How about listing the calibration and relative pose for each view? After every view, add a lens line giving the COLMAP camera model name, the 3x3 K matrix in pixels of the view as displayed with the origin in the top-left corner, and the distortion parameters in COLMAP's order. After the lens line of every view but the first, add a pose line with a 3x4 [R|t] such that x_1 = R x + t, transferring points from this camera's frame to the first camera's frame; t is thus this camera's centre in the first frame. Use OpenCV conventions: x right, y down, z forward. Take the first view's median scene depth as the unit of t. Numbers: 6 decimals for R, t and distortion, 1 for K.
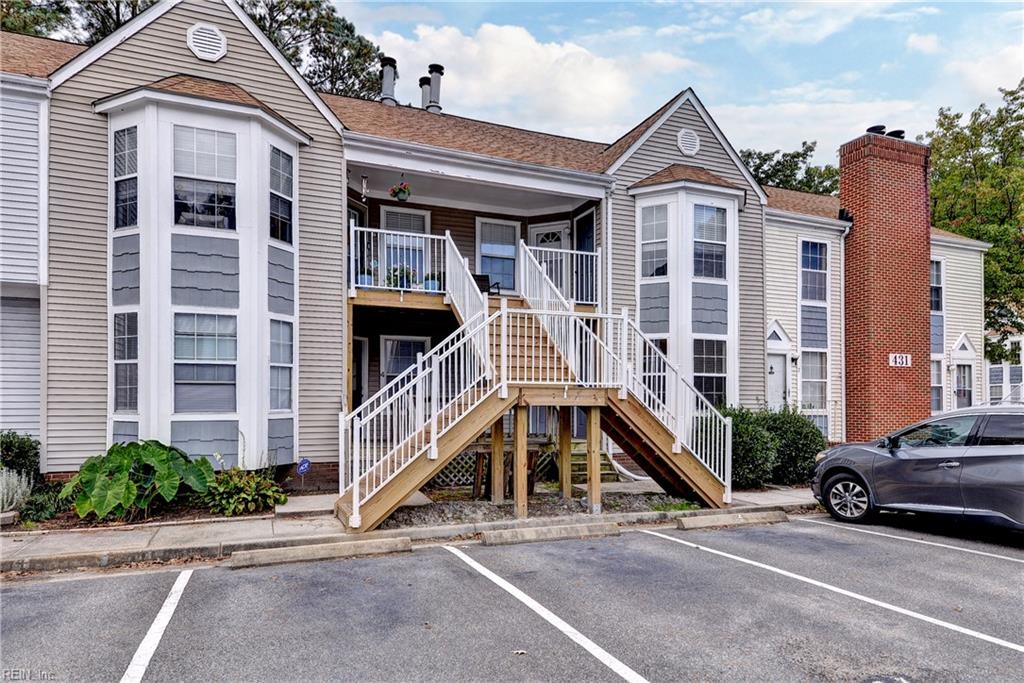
lens RADIAL K [[610.3, 0, 503.4], [0, 610.3, 398.9], [0, 0, 1]] dist [0.011274, 0.000805]
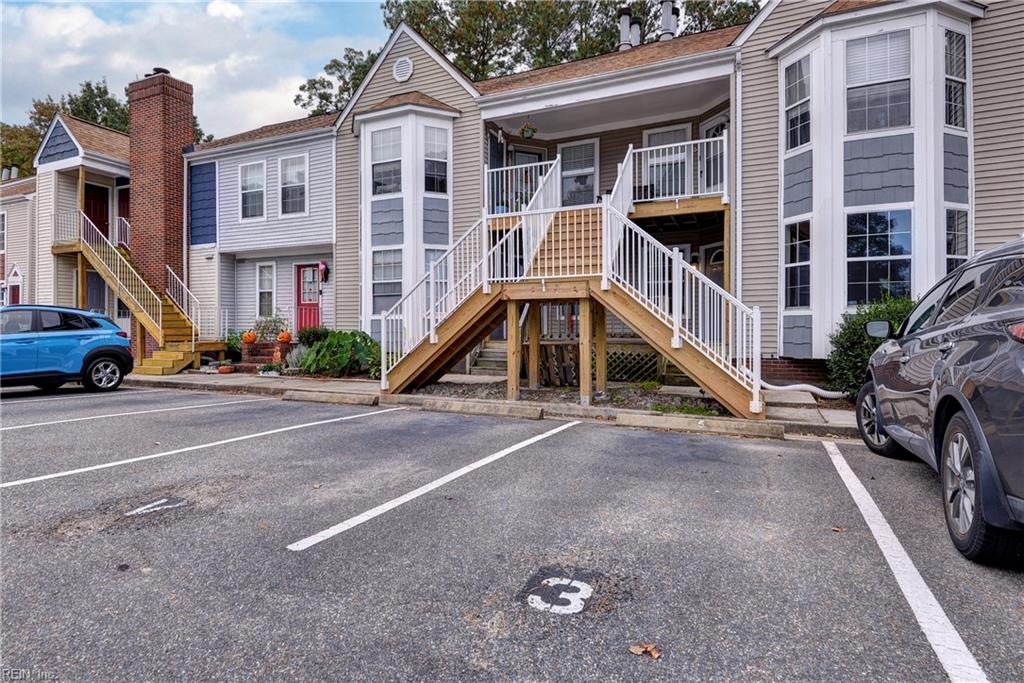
lens RADIAL K [[536.6, 0, 514.3], [0, 536.6, 326.8], [0, 0, 1]] dist [0.020701, -0.010497]
pose [[0.693036, -0.006072, -0.720877, 0.607208], [0.007882, 0.999969, -0.000845, 0.049866], [0.720860, -0.005097, 0.693062, 0.255676]]
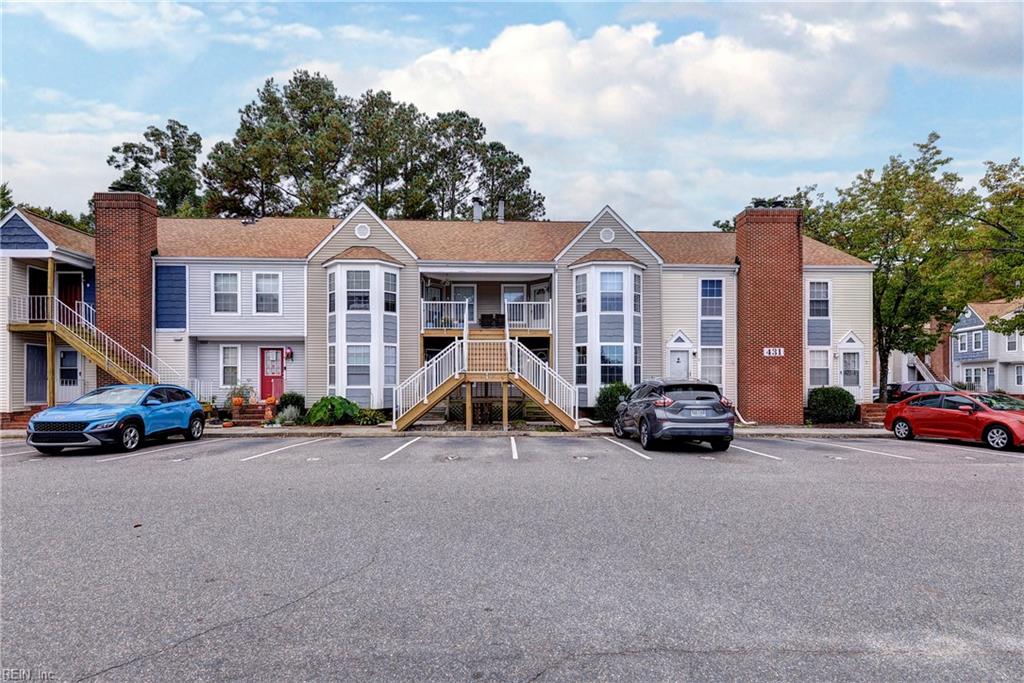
lens RADIAL K [[476.0, 0, 519.2], [0, 476.0, 380.8], [0, 0, 1]] dist [0.010796, -0.003587]
pose [[0.942308, -0.006057, -0.334692, 0.660332], [0.006886, 0.999975, 0.001288, 0.004871], [0.334676, -0.003518, 0.942327, -0.511050]]
